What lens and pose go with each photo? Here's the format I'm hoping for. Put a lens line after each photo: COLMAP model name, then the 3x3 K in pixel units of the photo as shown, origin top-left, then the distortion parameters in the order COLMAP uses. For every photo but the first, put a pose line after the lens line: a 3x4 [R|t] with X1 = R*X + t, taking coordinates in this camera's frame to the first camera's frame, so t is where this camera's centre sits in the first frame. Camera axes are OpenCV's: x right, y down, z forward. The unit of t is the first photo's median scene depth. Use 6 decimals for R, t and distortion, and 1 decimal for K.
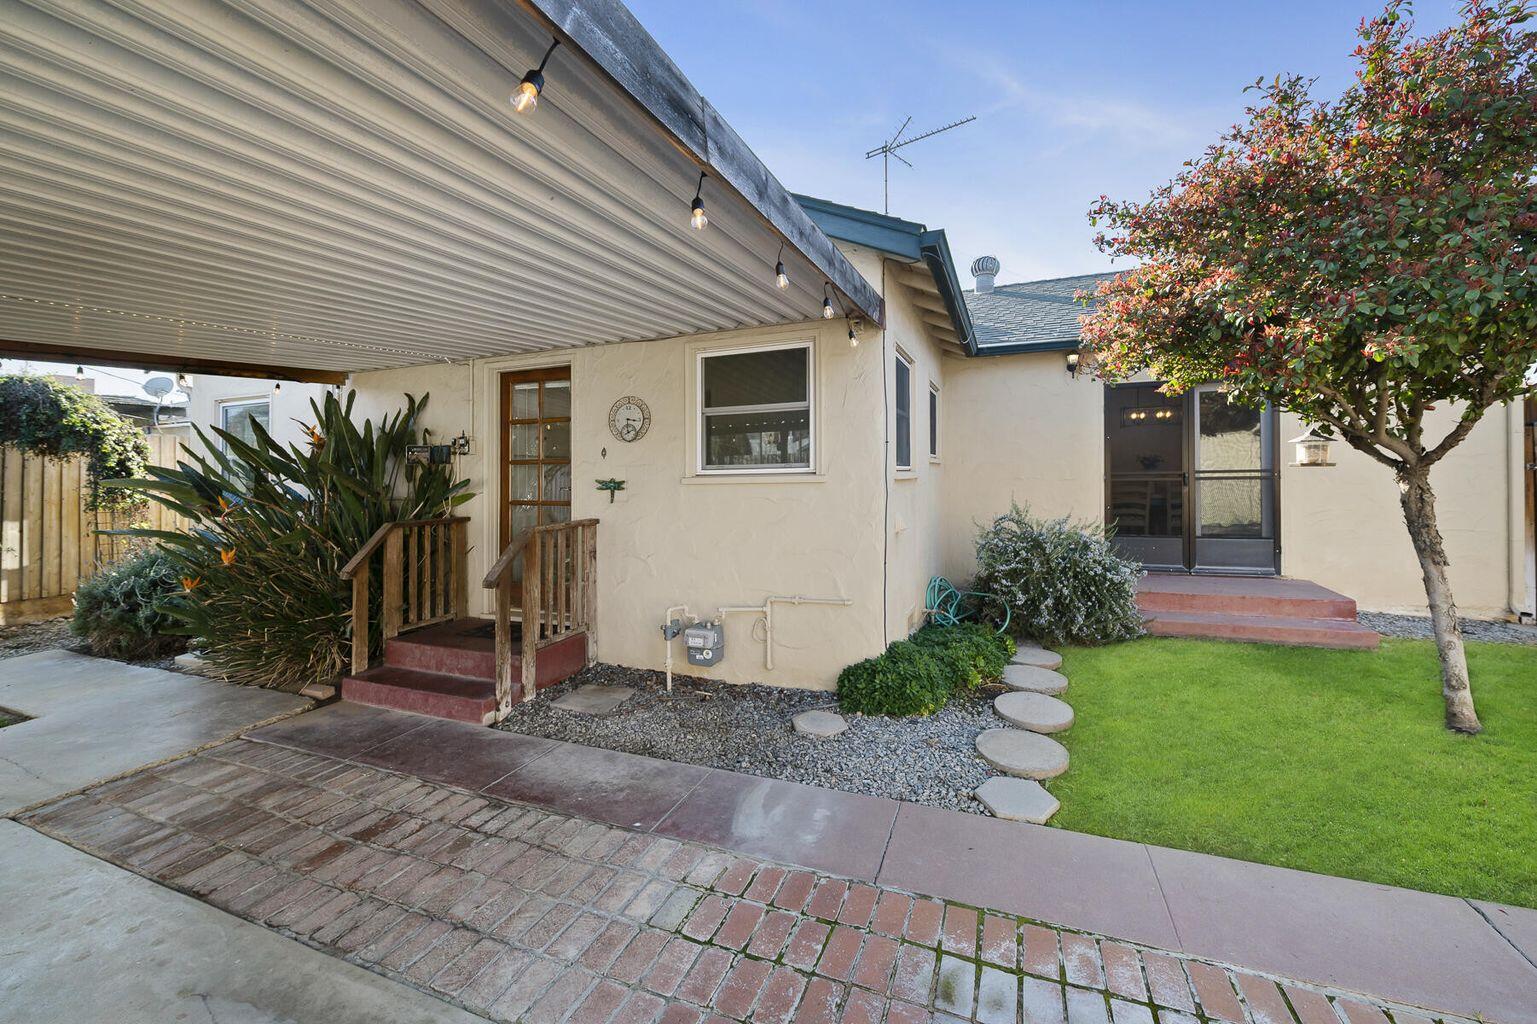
lens RADIAL K [[612.0, 0, 769.4], [0, 612.0, 505.6], [0, 0, 1]] dist [-0.004450, -0.000668]
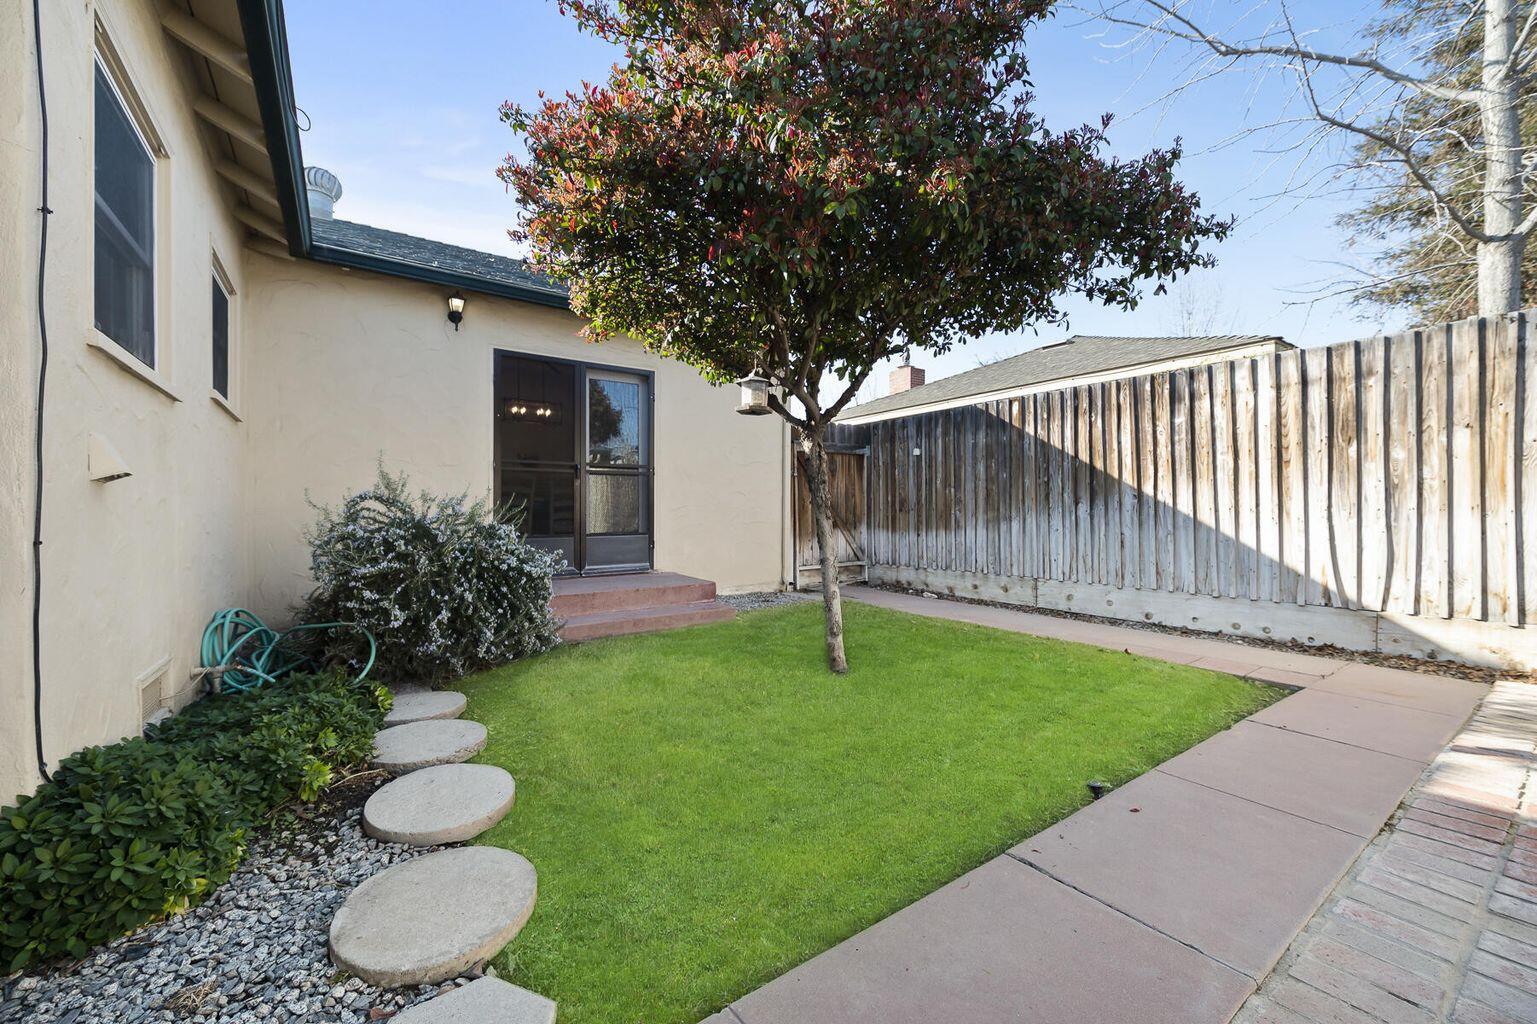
lens RADIAL K [[612.0, 0, 769.4], [0, 612.0, 505.6], [0, 0, 1]] dist [-0.004450, -0.000668]
pose [[0.554644, 0.018627, 0.831879, 0.102643], [0.035547, 0.998306, -0.046055, 0.082165], [-0.831328, 0.055115, 0.553042, 0.339823]]
